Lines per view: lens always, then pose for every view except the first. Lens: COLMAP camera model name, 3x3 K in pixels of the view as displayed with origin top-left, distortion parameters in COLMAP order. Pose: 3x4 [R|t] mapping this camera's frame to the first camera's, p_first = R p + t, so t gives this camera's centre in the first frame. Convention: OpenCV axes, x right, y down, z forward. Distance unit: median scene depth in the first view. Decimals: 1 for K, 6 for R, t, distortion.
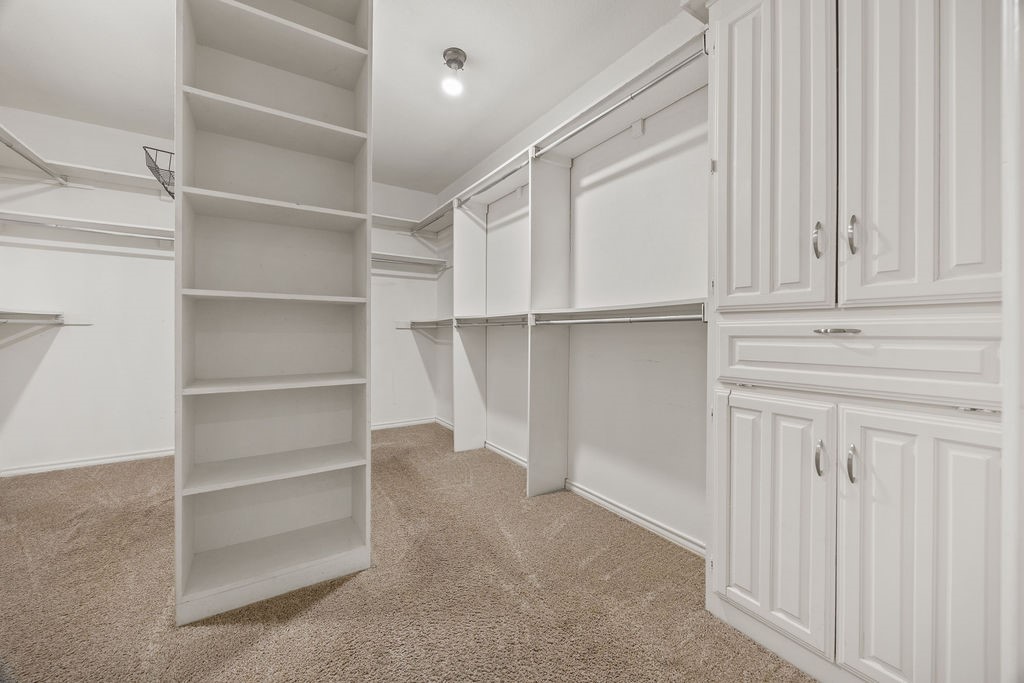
lens RADIAL K [[387.5, 0, 513.2], [0, 387.5, 336.0], [0, 0, 1]] dist [-0.000408, -0.000055]
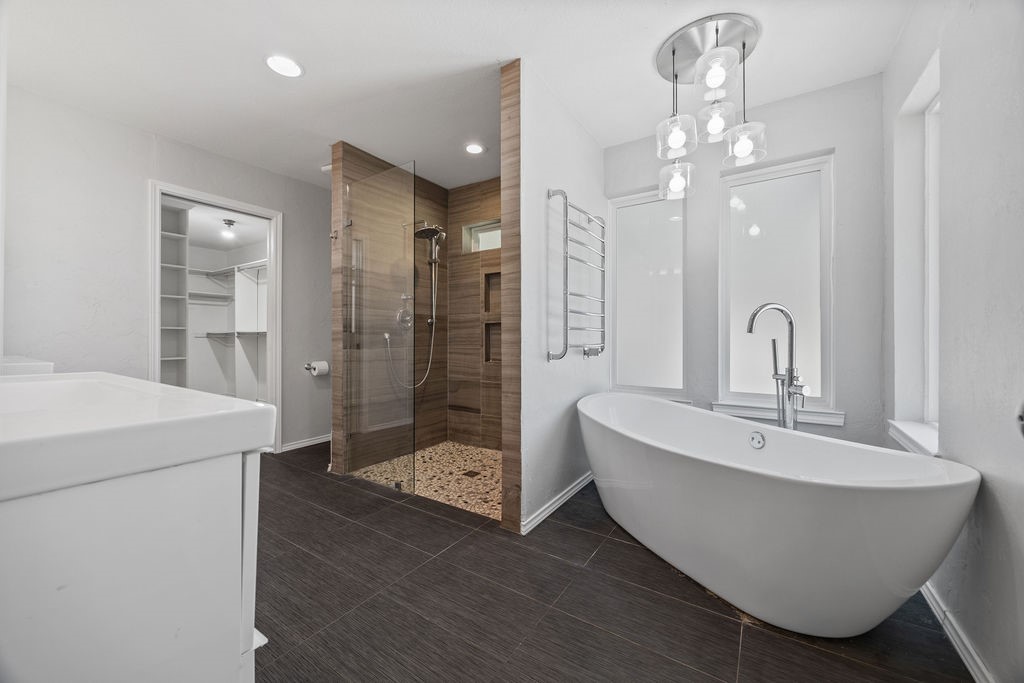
lens RADIAL K [[390.2, 0, 508.4], [0, 390.2, 340.8], [0, 0, 1]] dist [0.000581, 0.000080]
pose [[0.917119, -0.006296, 0.398563, 0.278573], [0.006451, 0.999979, 0.000954, 0.002089], [-0.398561, 0.001696, 0.917140, -1.147900]]
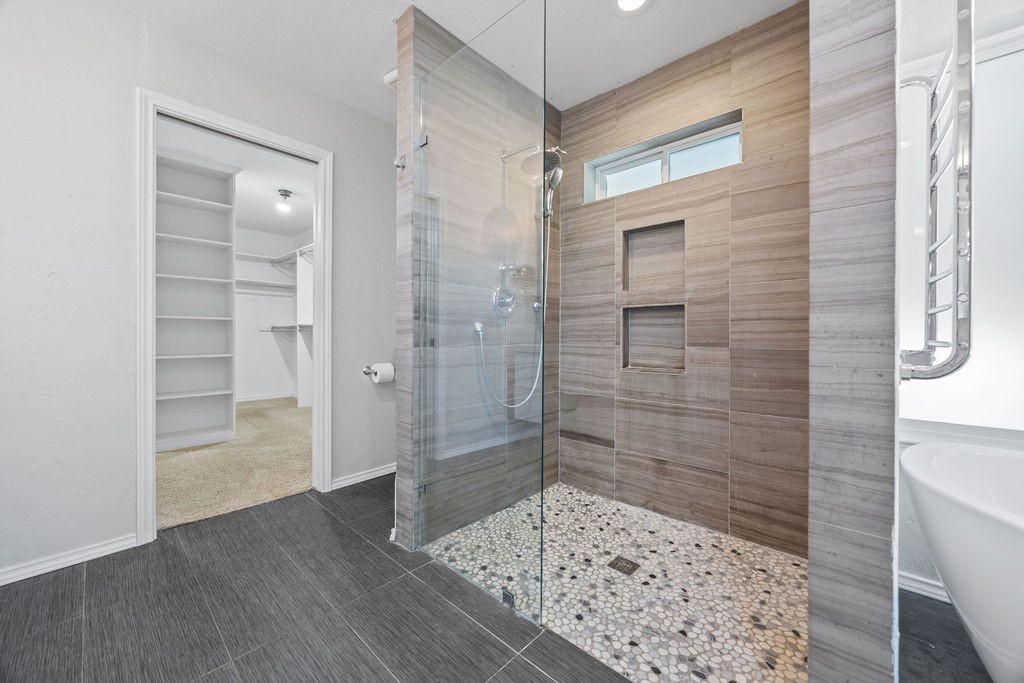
lens RADIAL K [[396.5, 0, 508.6], [0, 396.5, 339.4], [0, 0, 1]] dist [0.000475, -0.000079]
pose [[0.969864, -0.003543, 0.243622, 0.281141], [0.002189, 0.999981, 0.005828, 0.005694], [-0.243637, -0.005119, 0.969853, -0.750901]]
